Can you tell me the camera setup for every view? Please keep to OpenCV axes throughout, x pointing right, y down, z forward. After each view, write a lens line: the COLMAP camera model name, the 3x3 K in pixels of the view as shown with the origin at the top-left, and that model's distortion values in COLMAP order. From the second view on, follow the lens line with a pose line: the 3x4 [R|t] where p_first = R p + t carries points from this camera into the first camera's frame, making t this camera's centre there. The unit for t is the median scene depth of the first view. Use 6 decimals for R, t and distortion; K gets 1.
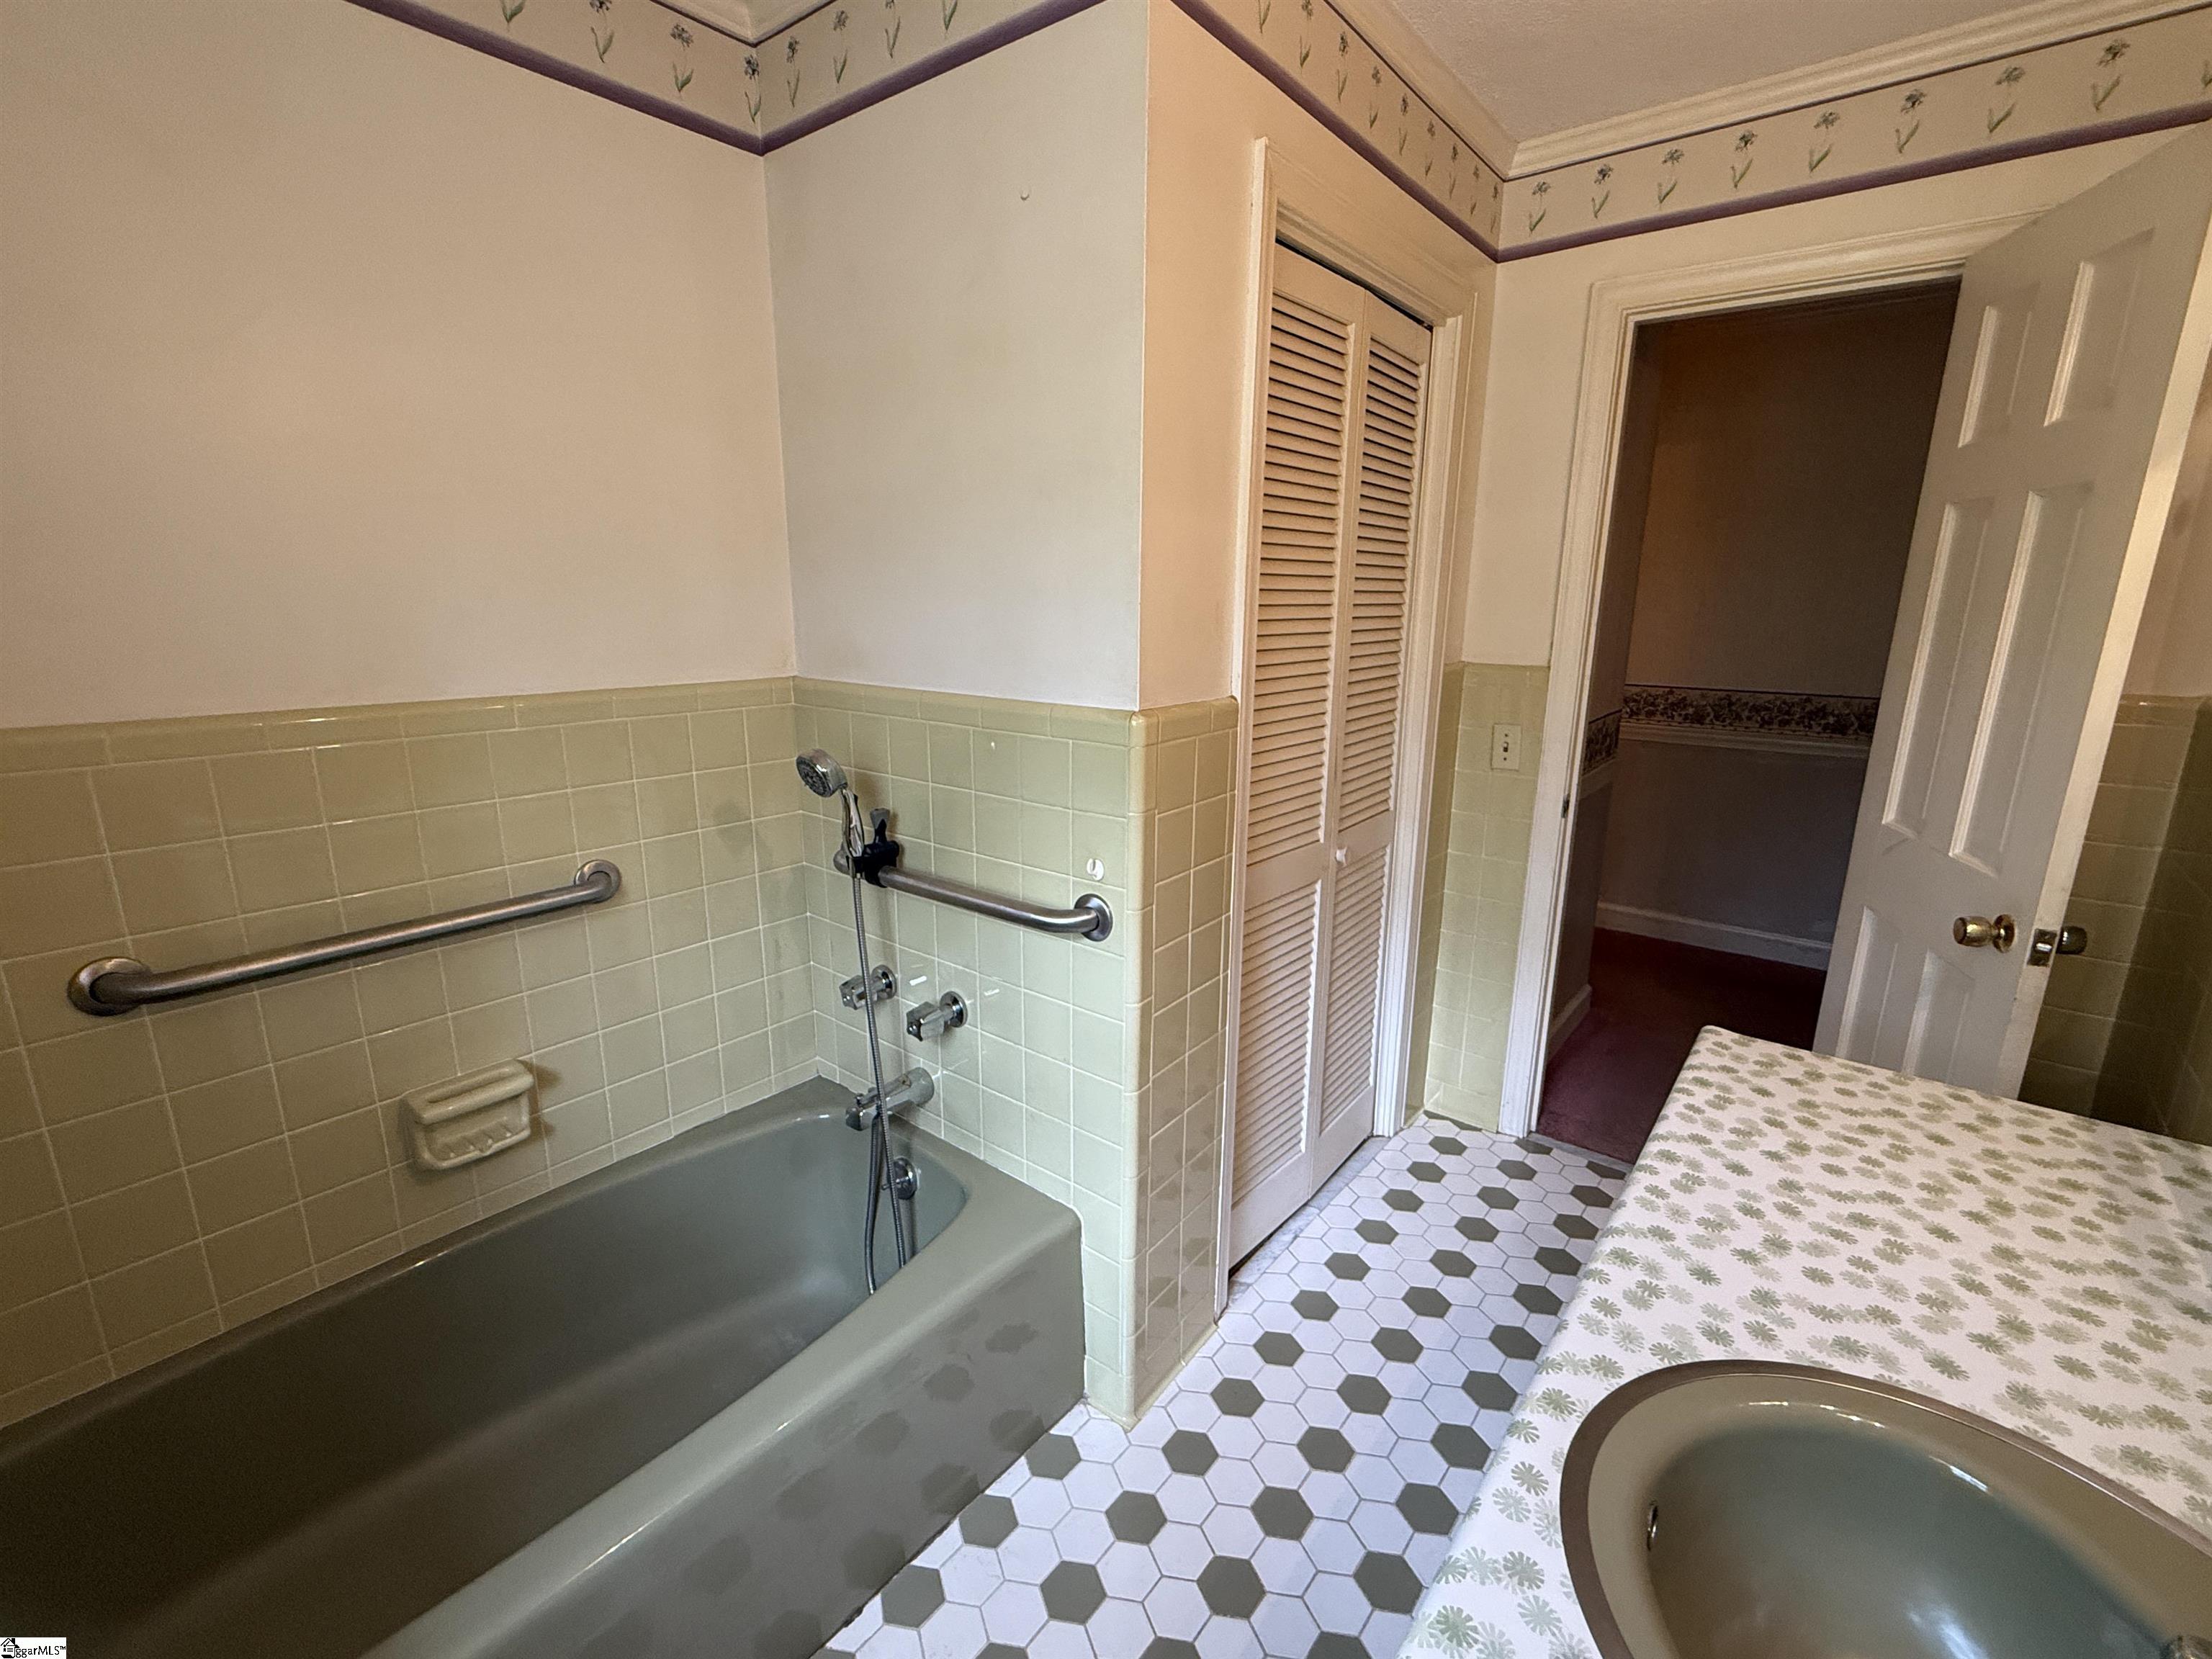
lens RADIAL K [[967.9, 0, 1106.8], [0, 967.9, 828.4], [0, 0, 1]] dist [-0.001204, 0.000184]
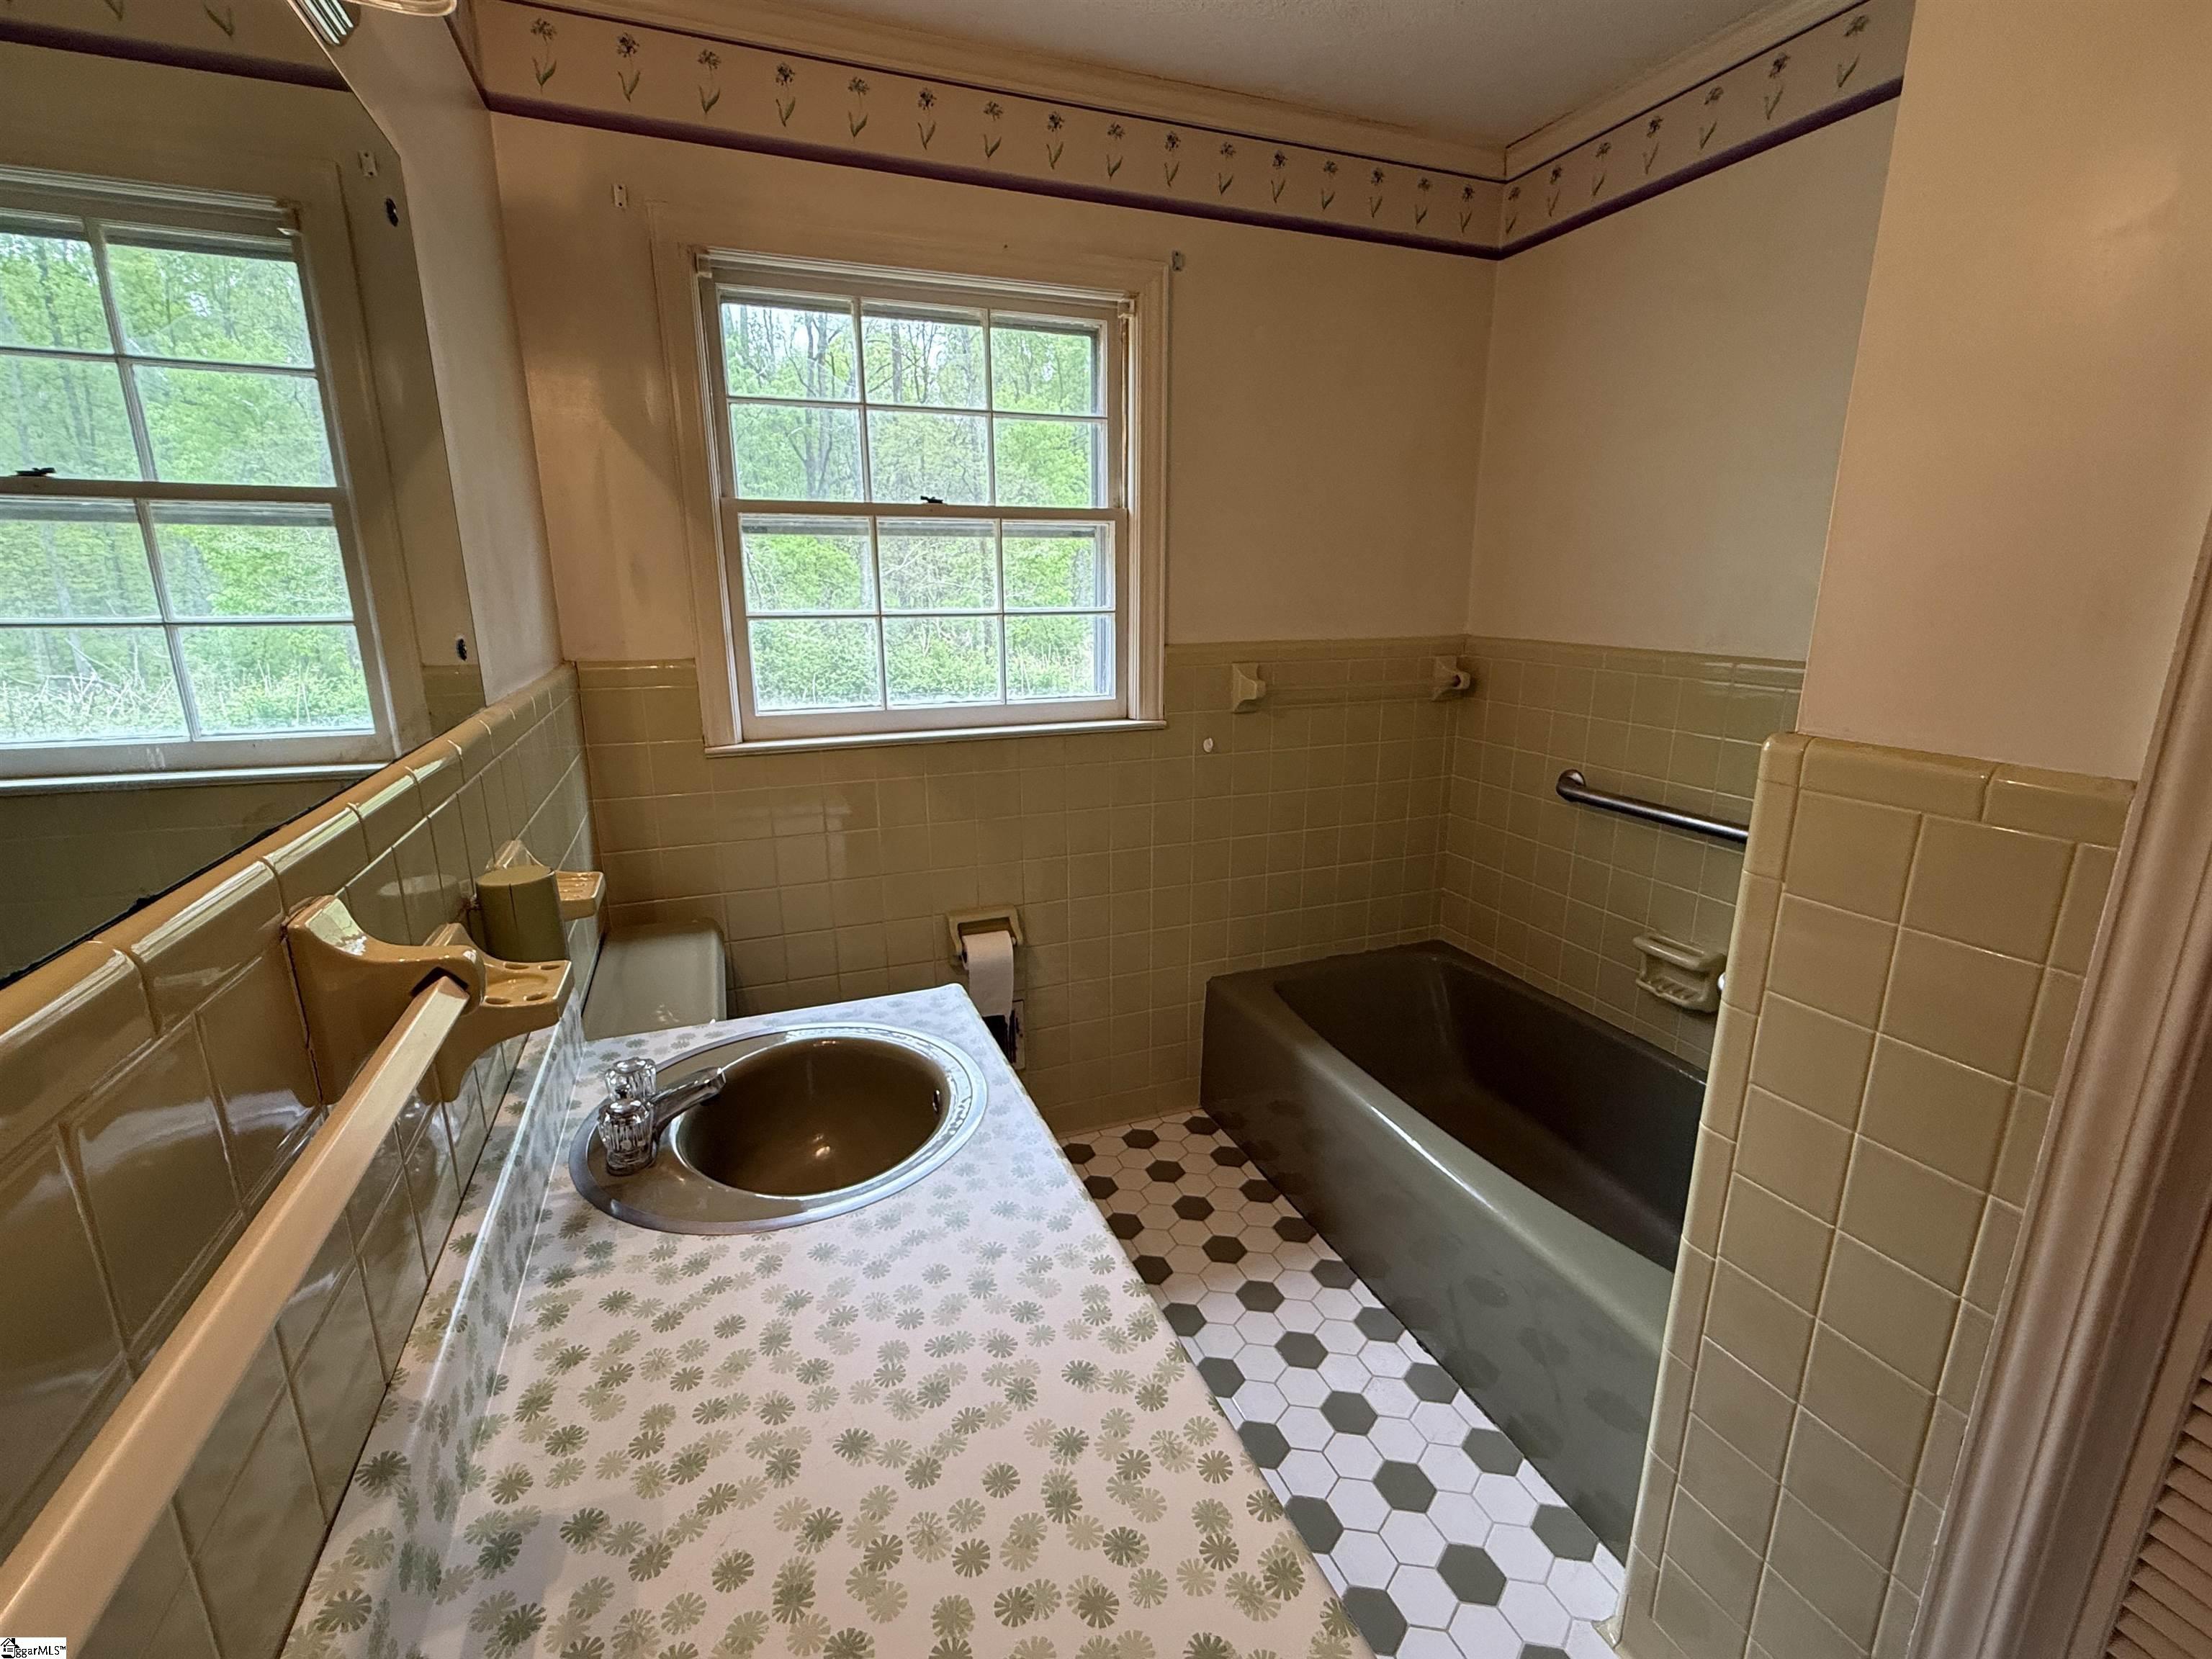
lens RADIAL K [[967.9, 0, 1106.8], [0, 967.9, 828.4], [0, 0, 1]] dist [-0.001204, 0.000184]
pose [[-0.492168, 0.212843, -0.844079, 1.277186], [-0.203124, 0.914800, 0.349115, -0.291372], [0.846470, 0.343276, -0.407001, 1.290004]]
